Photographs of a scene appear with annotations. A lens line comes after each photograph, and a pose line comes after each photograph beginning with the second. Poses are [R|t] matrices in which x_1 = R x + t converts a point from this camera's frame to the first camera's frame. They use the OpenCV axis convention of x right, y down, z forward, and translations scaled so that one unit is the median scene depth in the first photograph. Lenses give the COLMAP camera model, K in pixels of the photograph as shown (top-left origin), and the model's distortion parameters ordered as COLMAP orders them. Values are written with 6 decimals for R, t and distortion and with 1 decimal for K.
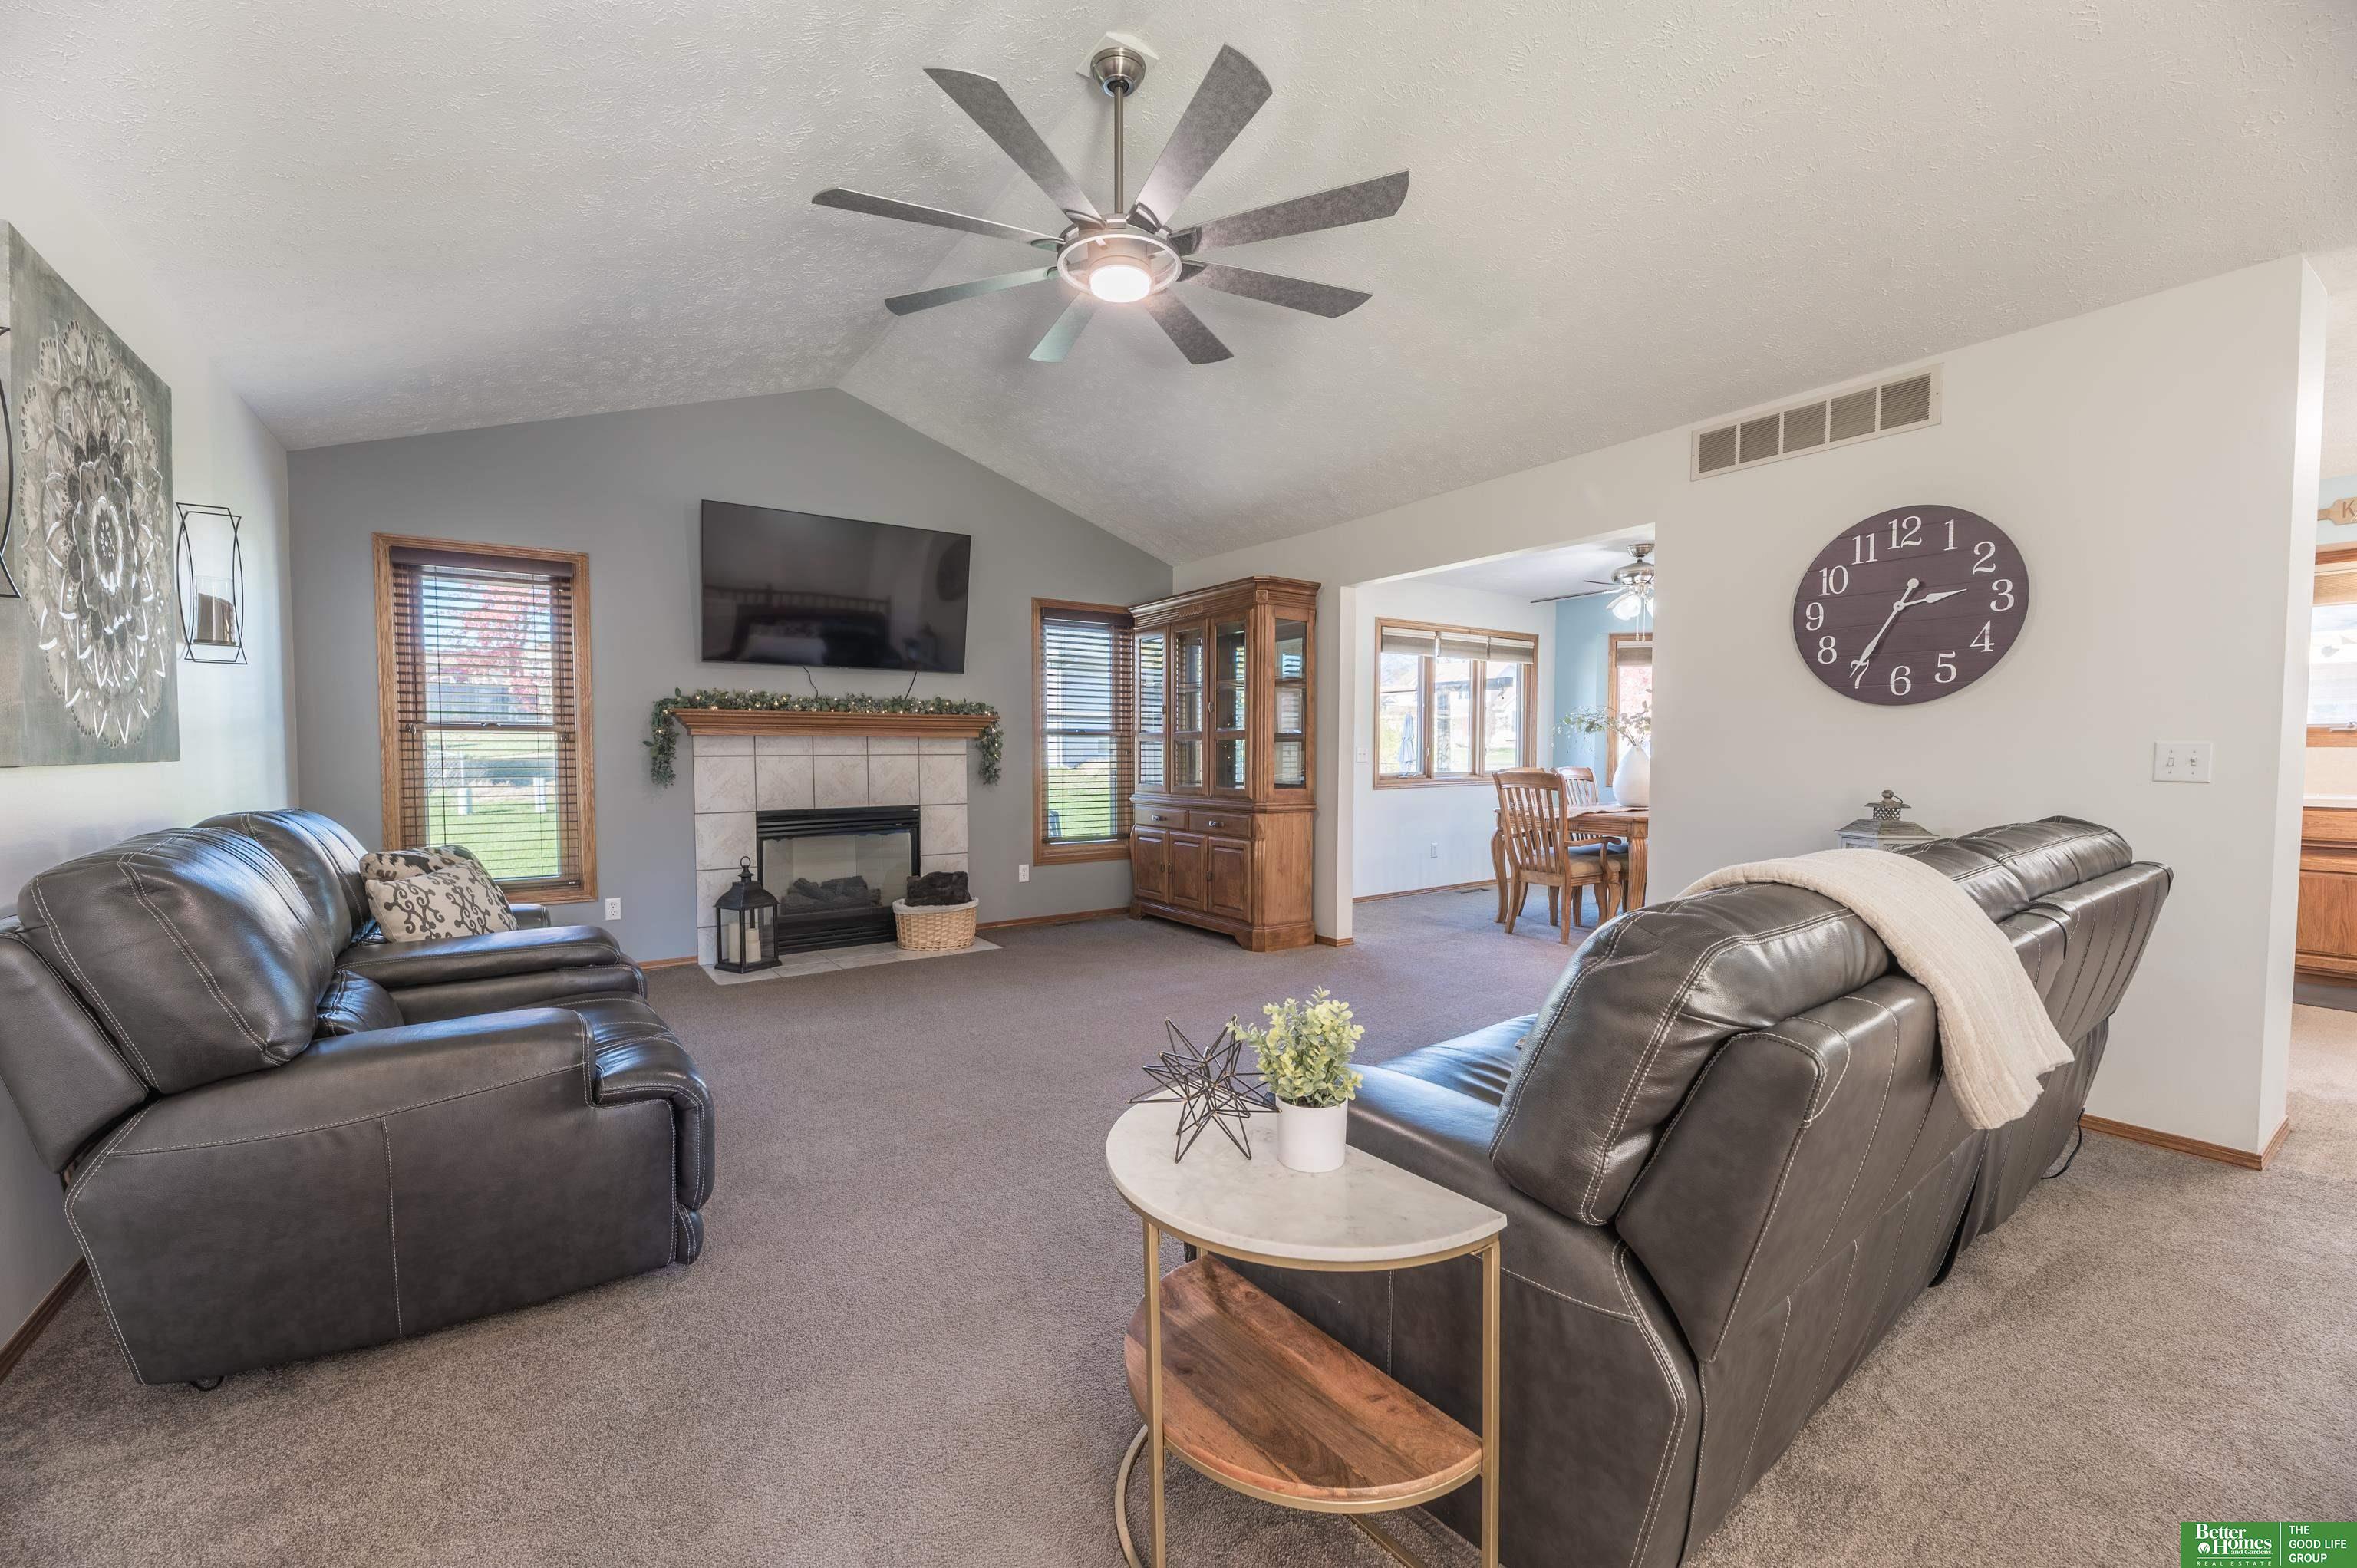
lens RADIAL K [[944.6, 0, 1180.9], [0, 944.6, 792.8], [0, 0, 1]] dist [0.001155, -0.004034]
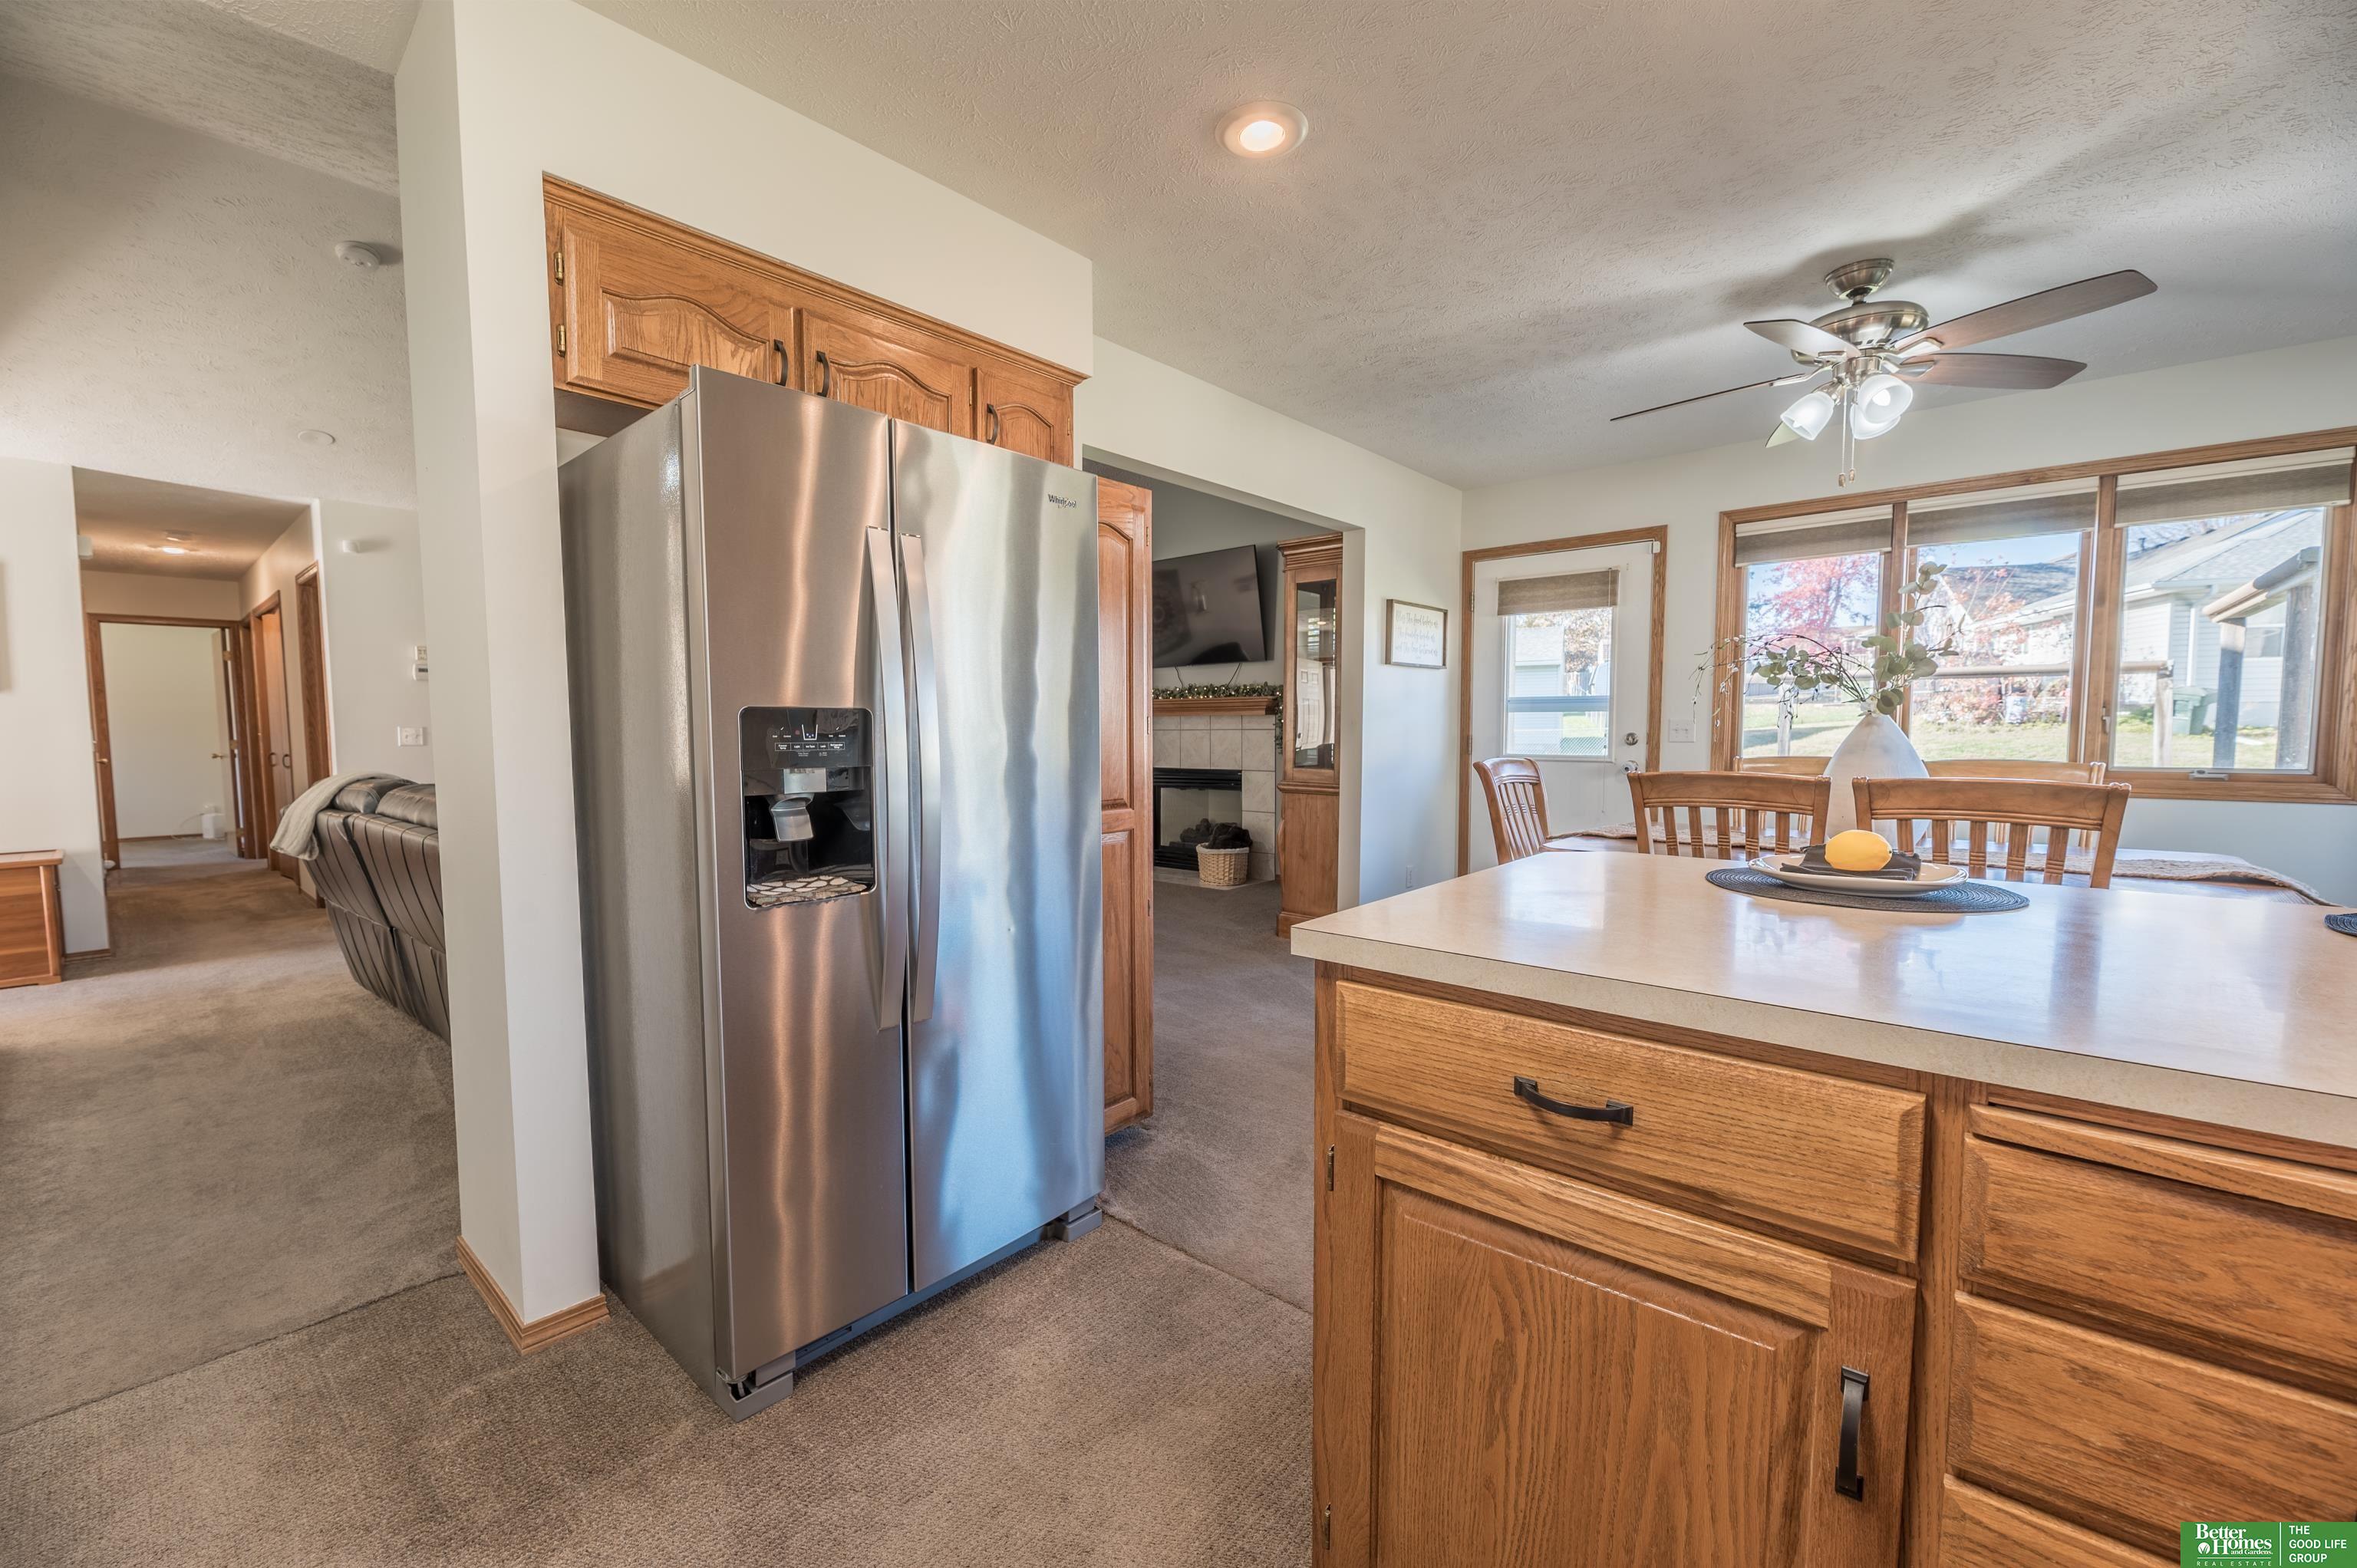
lens RADIAL K [[944.6, 0, 1180.9], [0, 944.6, 792.8], [0, 0, 1]] dist [0.001155, -0.004034]
pose [[0.251182, 0.067749, -0.965566, 1.035275], [-0.038189, 0.997464, 0.060053, -0.032893], [0.967186, 0.021790, 0.253132, 0.699563]]
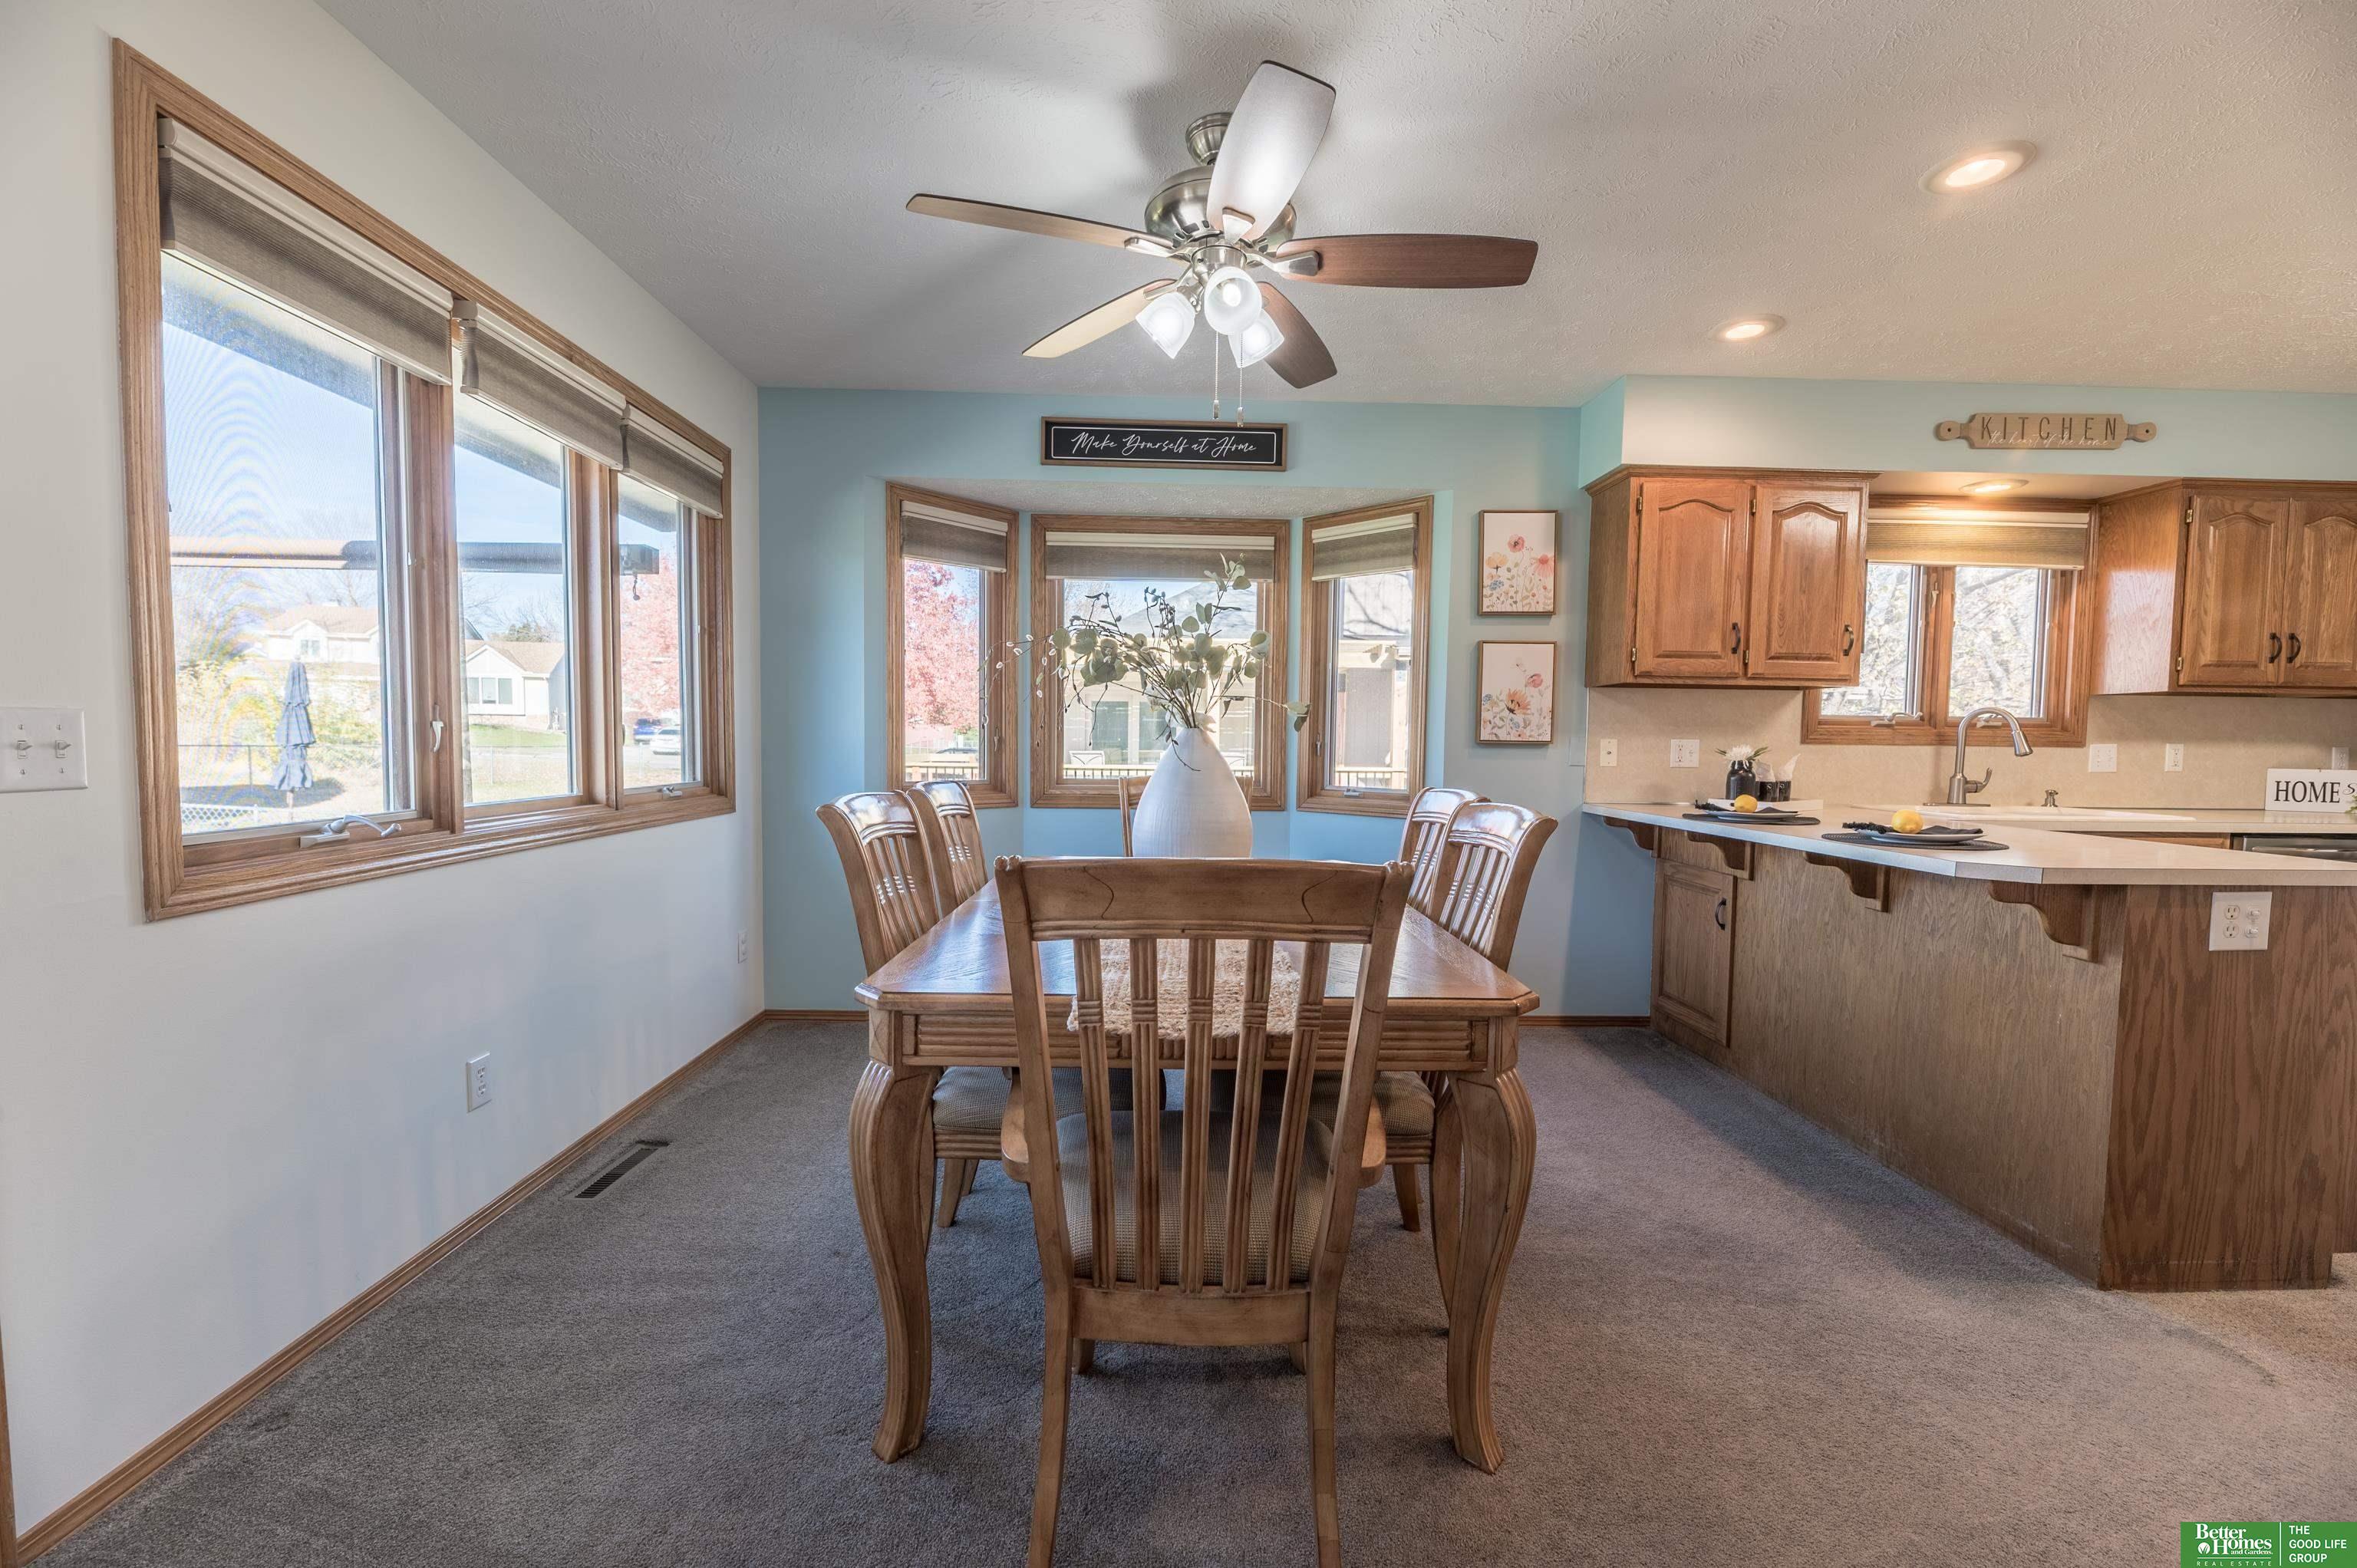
lens RADIAL K [[944.6, 0, 1180.9], [0, 944.6, 792.8], [0, 0, 1]] dist [0.001155, -0.004034]
pose [[0.548056, -0.041301, 0.835421, 0.225221], [0.022257, 0.999147, 0.034793, -0.046642], [-0.836146, -0.000474, 0.548507, 1.001479]]
